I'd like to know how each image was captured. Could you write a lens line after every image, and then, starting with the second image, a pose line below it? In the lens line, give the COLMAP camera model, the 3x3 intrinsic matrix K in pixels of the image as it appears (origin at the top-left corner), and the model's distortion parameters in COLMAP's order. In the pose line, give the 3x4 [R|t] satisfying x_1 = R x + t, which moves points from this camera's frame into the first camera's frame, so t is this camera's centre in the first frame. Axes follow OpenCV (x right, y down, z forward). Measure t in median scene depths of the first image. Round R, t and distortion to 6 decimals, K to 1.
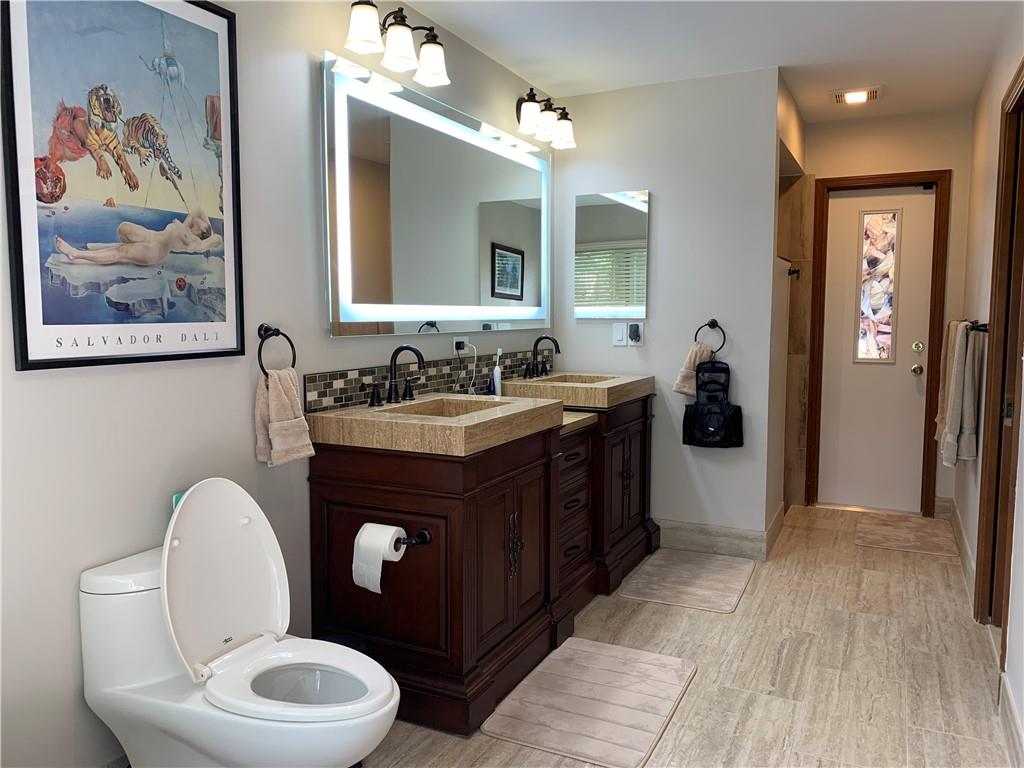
lens RADIAL K [[774.2, 0, 512.0], [0, 774.2, 384.0], [0, 0, 1]] dist [0.013014, -0.003731]
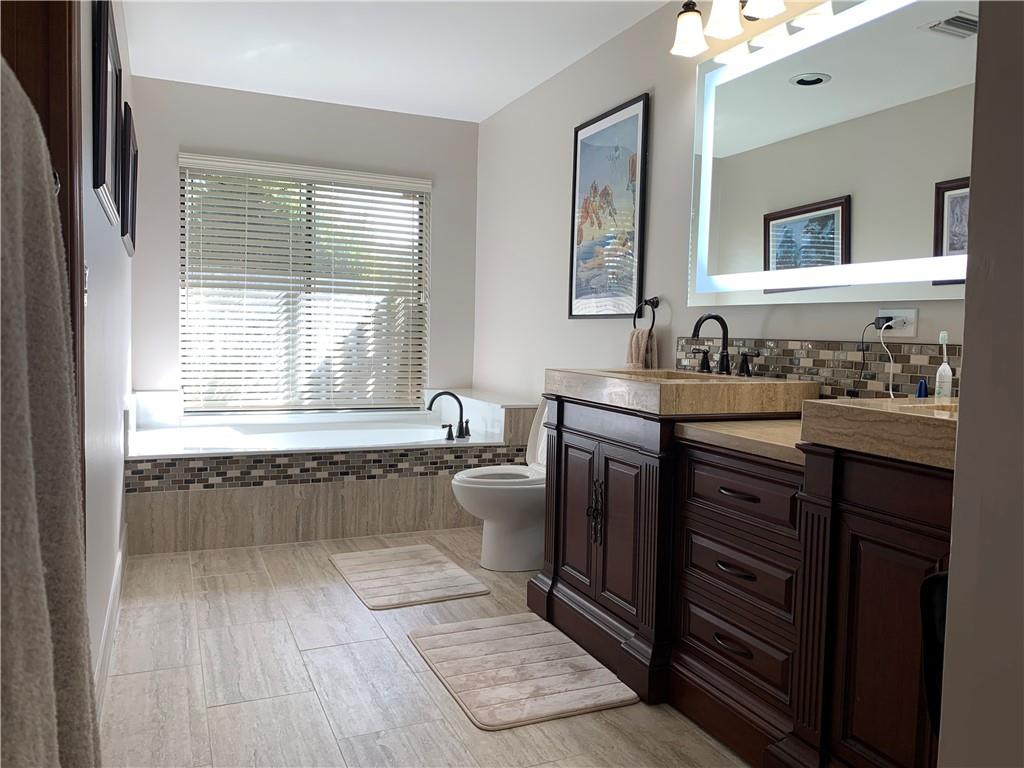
lens RADIAL K [[774.2, 0, 512.0], [0, 774.2, 384.0], [0, 0, 1]] dist [0.013014, -0.003731]
pose [[-0.640477, 0.041438, -0.766858, 1.068832], [-0.090438, 0.987526, 0.128895, -0.091775], [0.762633, 0.151907, -0.628740, 1.972600]]
